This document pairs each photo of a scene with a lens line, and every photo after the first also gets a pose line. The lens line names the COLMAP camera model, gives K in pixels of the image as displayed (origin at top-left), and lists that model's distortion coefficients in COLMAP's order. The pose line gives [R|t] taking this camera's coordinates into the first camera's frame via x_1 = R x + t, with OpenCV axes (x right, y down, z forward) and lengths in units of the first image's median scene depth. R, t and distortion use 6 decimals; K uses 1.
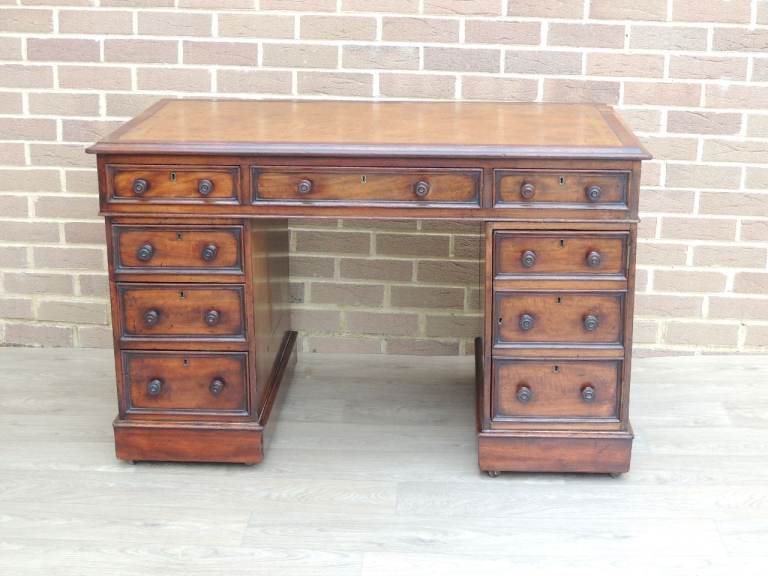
lens RADIAL K [[1257.0, 0, 384.2], [0, 1257.0, 289.9], [0, 0, 1]] dist [-0.098189, 0.000000]
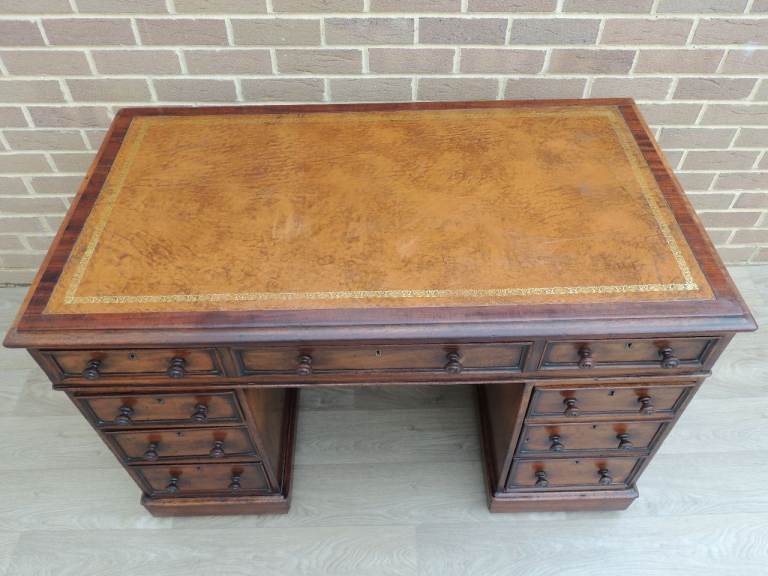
lens RADIAL K [[603.2, 0, 383.4], [0, 603.2, 287.5], [0, 0, 1]] dist [-0.019239, 0.001086]
pose [[0.997480, -0.061914, 0.034655, -0.018775], [0.034925, 0.853592, 0.519770, -0.252625], [-0.061762, -0.517250, 0.853603, 0.555399]]
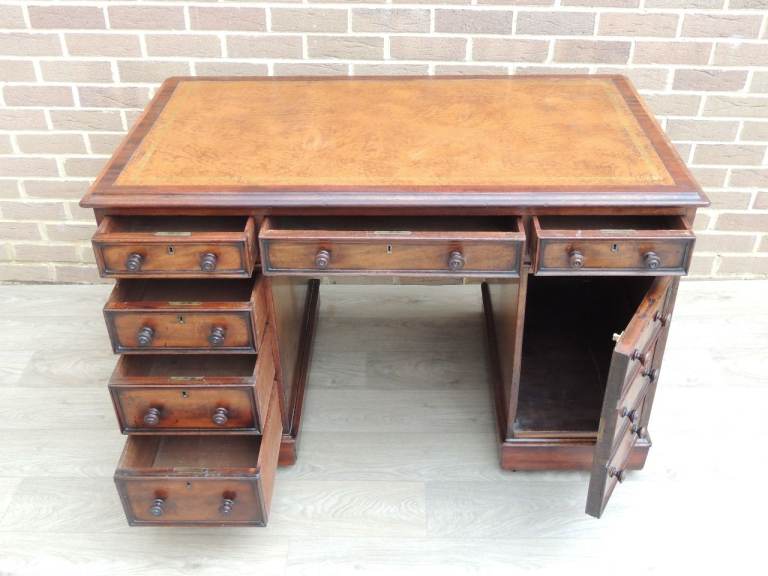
lens RADIAL K [[795.4, 0, 384.5], [0, 795.4, 287.3], [0, 0, 1]] dist [-0.033372, 0.000000]
pose [[0.999420, -0.029752, 0.016555, -0.024794], [0.023298, 0.952154, 0.304729, -0.177308], [-0.024829, -0.304166, 0.952295, 0.344847]]
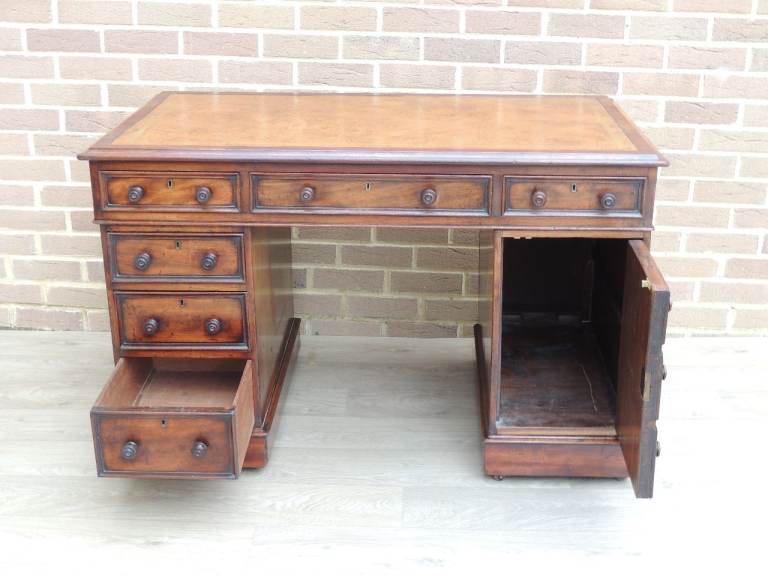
lens RADIAL K [[1046.8, 0, 385.5], [0, 1046.8, 290.0], [0, 0, 1]] dist [-0.064426, 0.000000]
pose [[0.999911, -0.004640, 0.012494, -0.010663], [0.003736, 0.997440, 0.071416, -0.052412], [-0.012793, -0.071363, 0.997368, 0.154946]]
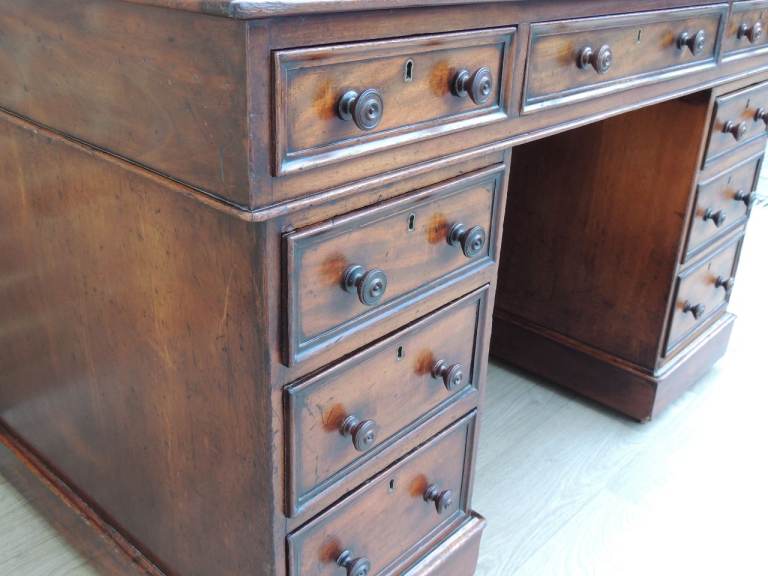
lens RADIAL K [[793.3, 0, 386.4], [0, 793.3, 285.9], [0, 0, 1]] dist [-0.037884, 0.000000]
pose [[0.633126, -0.307359, 0.710409, -0.288480], [0.185655, 0.951293, 0.246119, -0.070808], [-0.751454, -0.023933, 0.659351, 0.677740]]
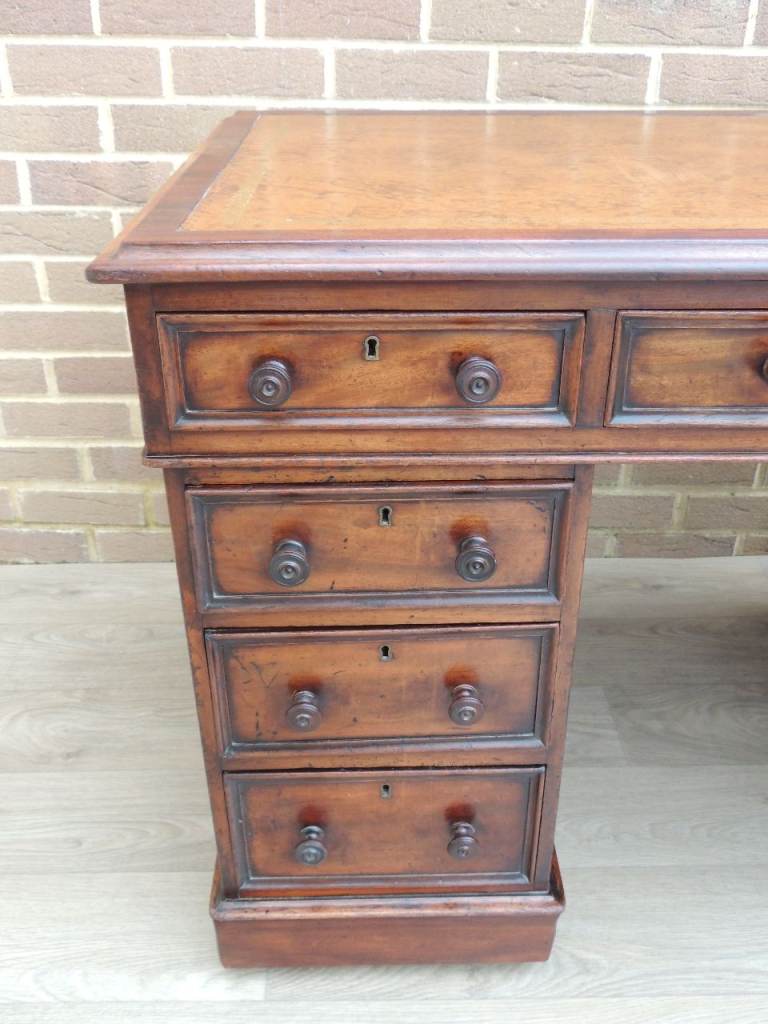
lens RADIAL K [[971.5, 0, 385.1], [0, 971.5, 515.1], [0, 0, 1]] dist [-0.026663, 0.000000]
pose [[0.997889, -0.037565, 0.052983, -0.143986], [0.024712, 0.974010, 0.225152, -0.083771], [-0.060064, -0.223367, 0.972882, 0.597250]]
